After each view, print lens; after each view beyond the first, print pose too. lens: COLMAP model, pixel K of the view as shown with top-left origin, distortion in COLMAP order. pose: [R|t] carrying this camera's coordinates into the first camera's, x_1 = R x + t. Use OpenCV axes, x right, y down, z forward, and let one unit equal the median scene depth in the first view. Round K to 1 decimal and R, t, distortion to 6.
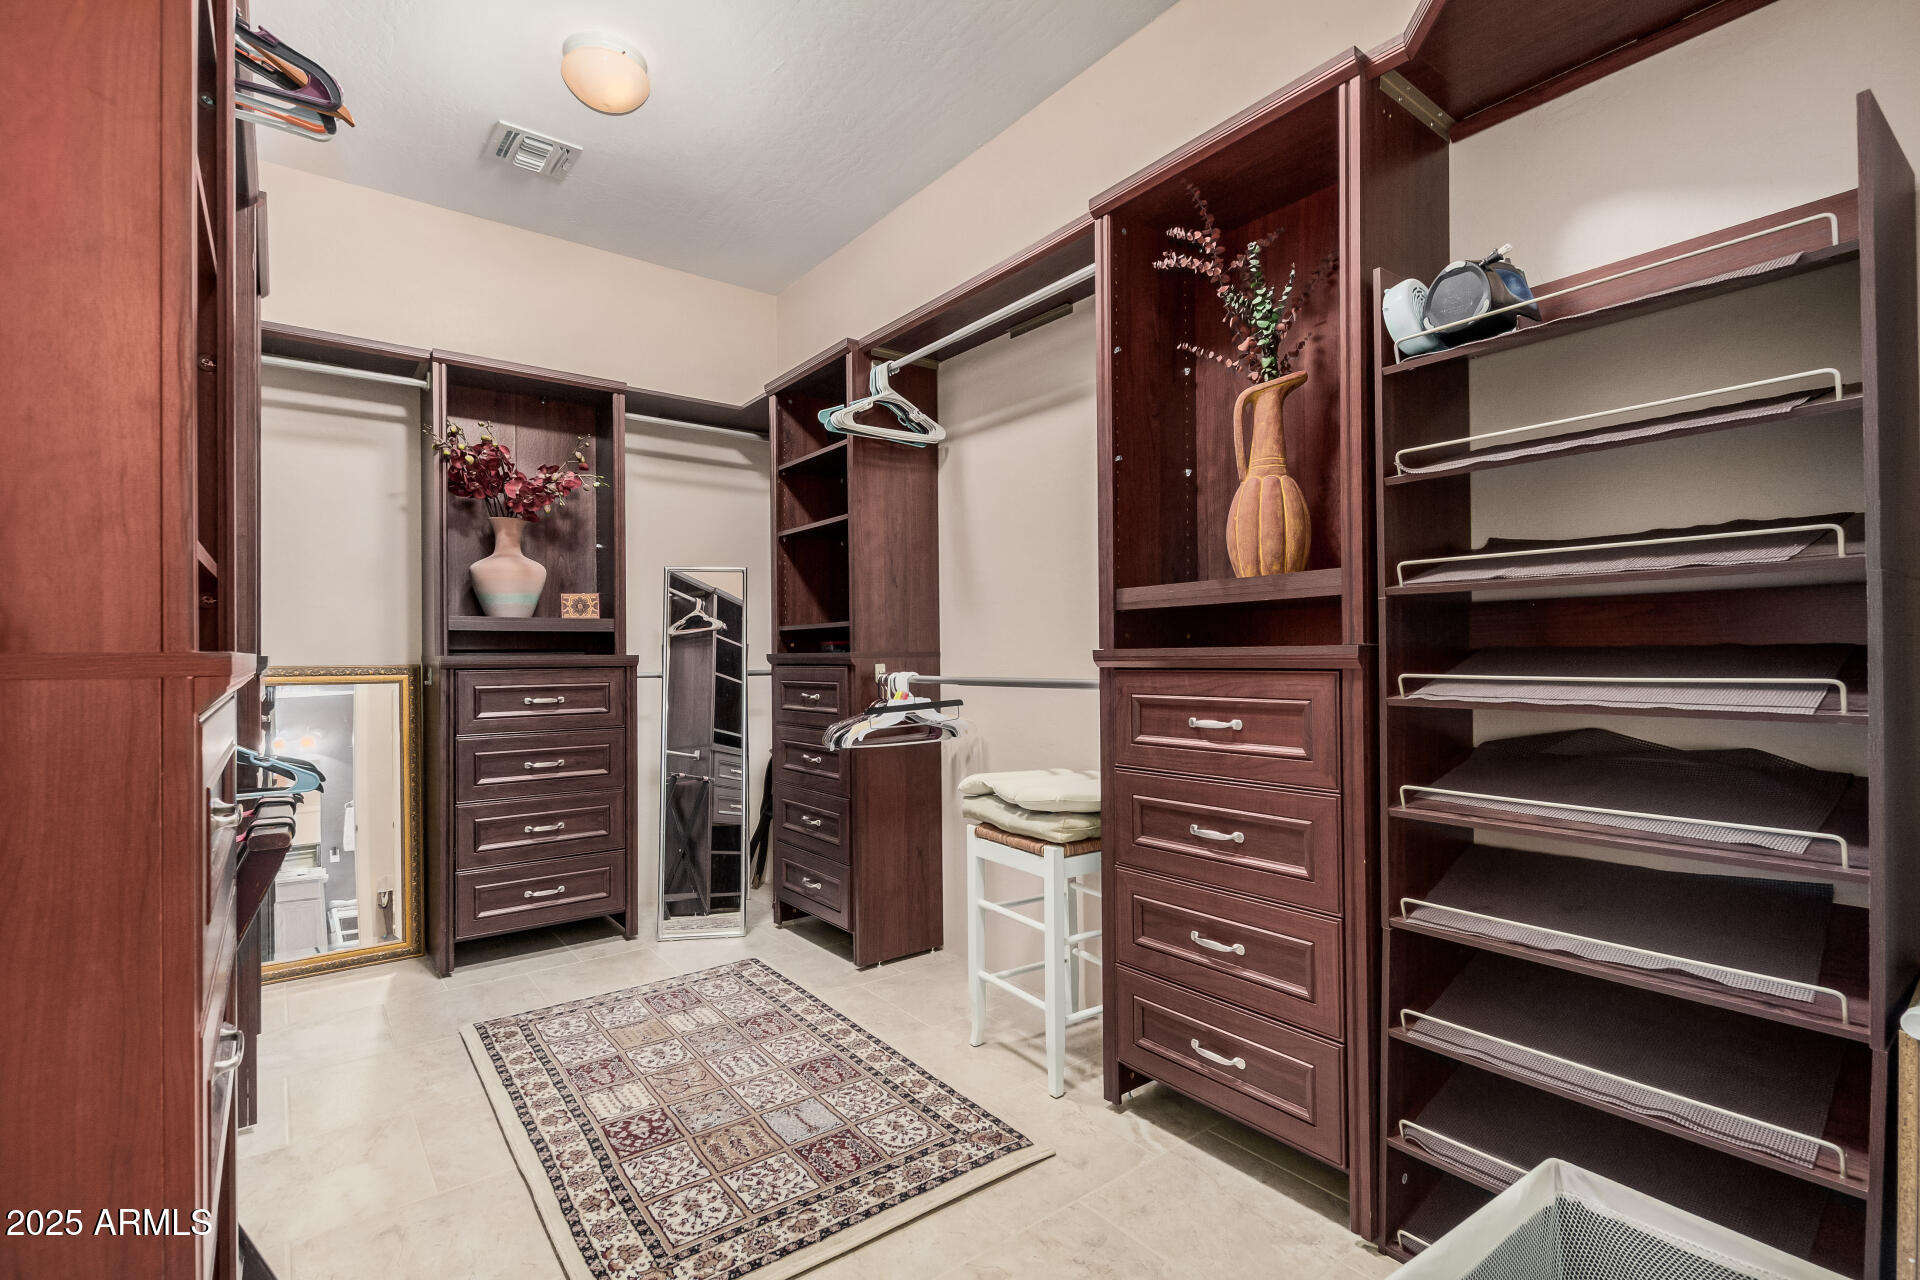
lens RADIAL K [[878.0, 0, 962.7], [0, 878.0, 645.5], [0, 0, 1]] dist [0.001912, -0.000353]
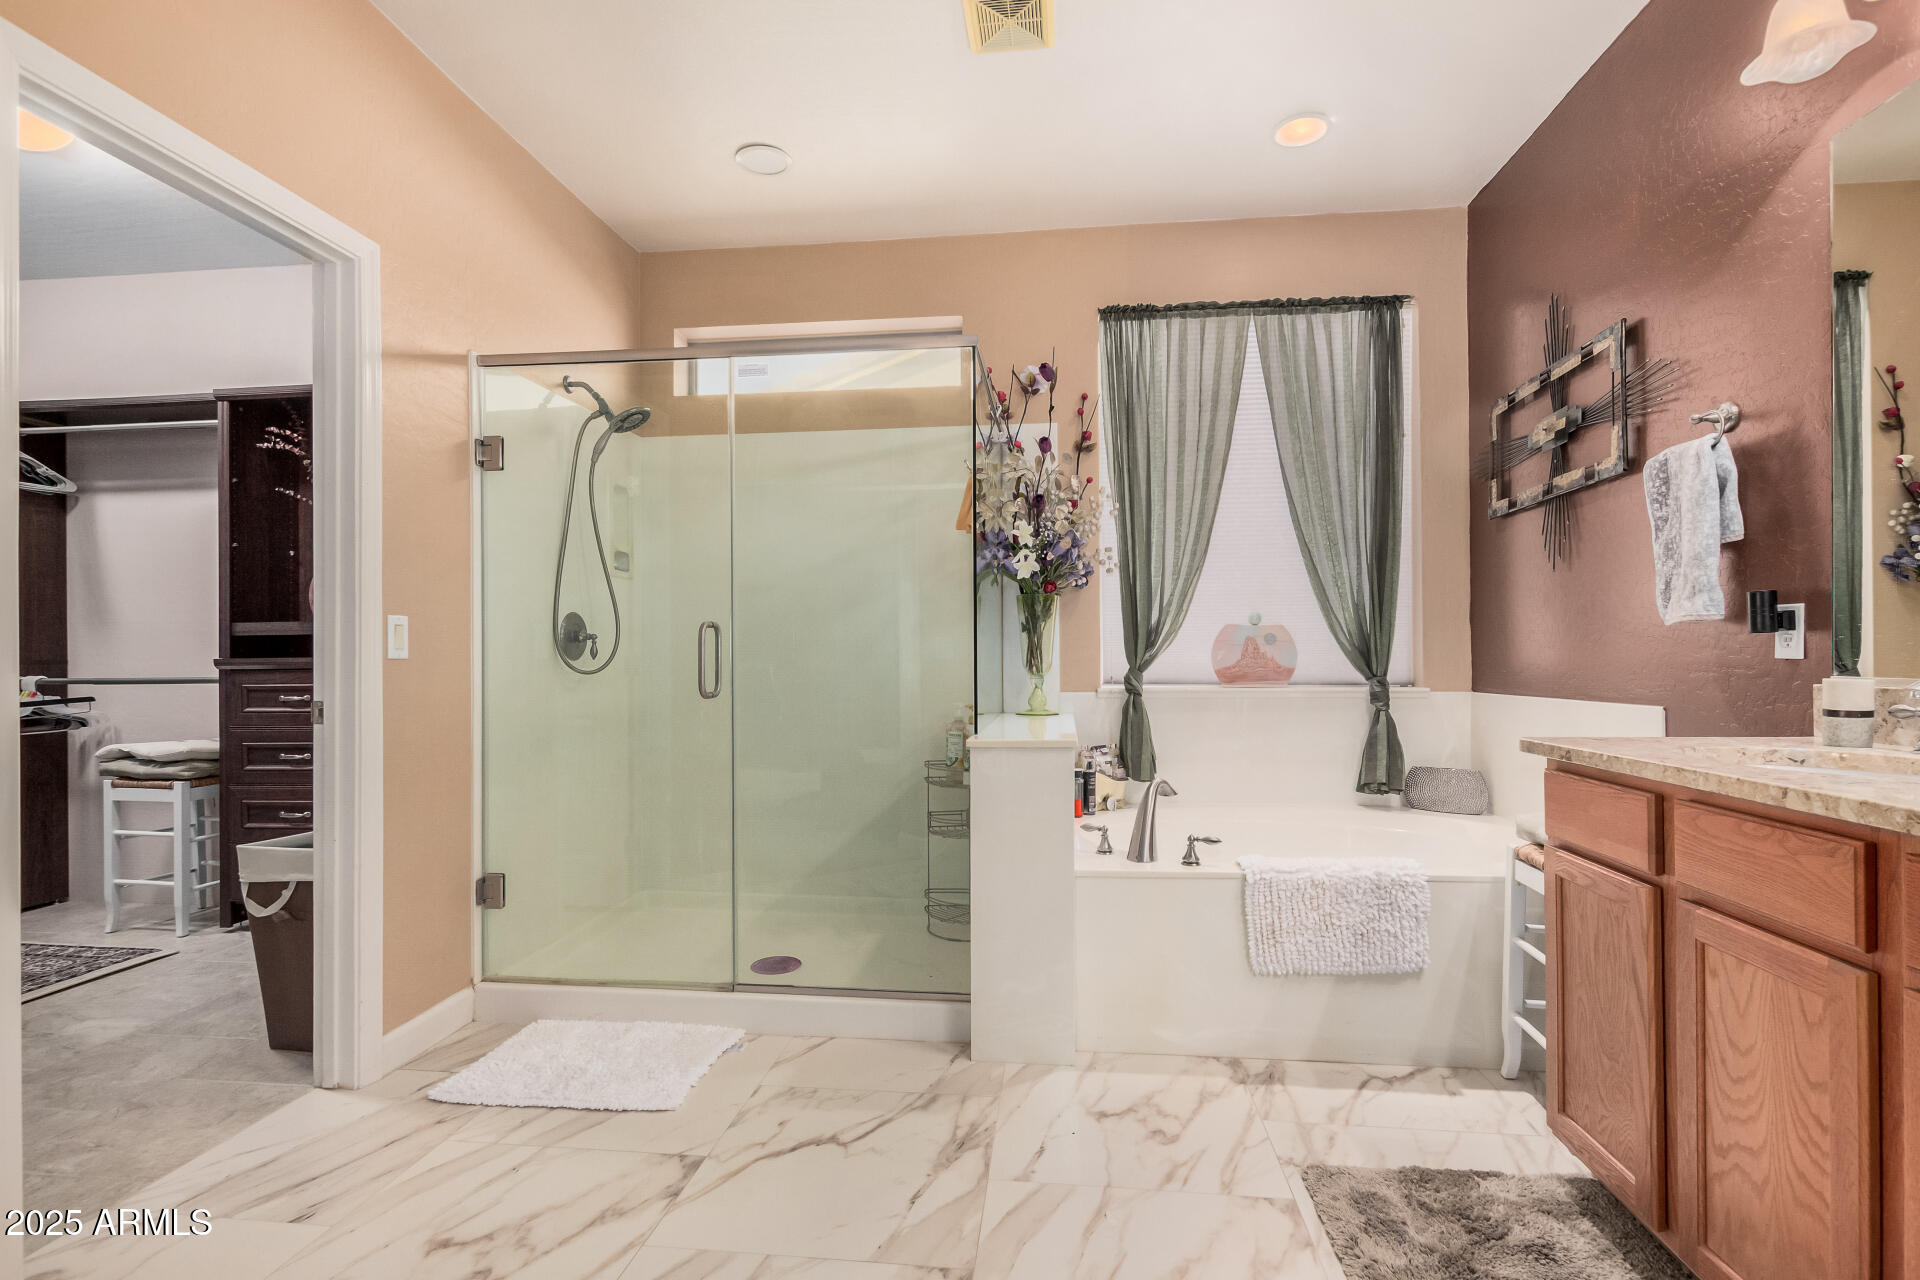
lens RADIAL K [[870.2, 0, 964.0], [0, 870.2, 654.4], [0, 0, 1]] dist [0.001051, -0.001381]
pose [[0.687538, 0.005627, 0.726126, -0.068762], [-0.005922, 0.999980, -0.002141, -0.008355], [-0.726124, -0.002828, 0.687558, -1.120386]]
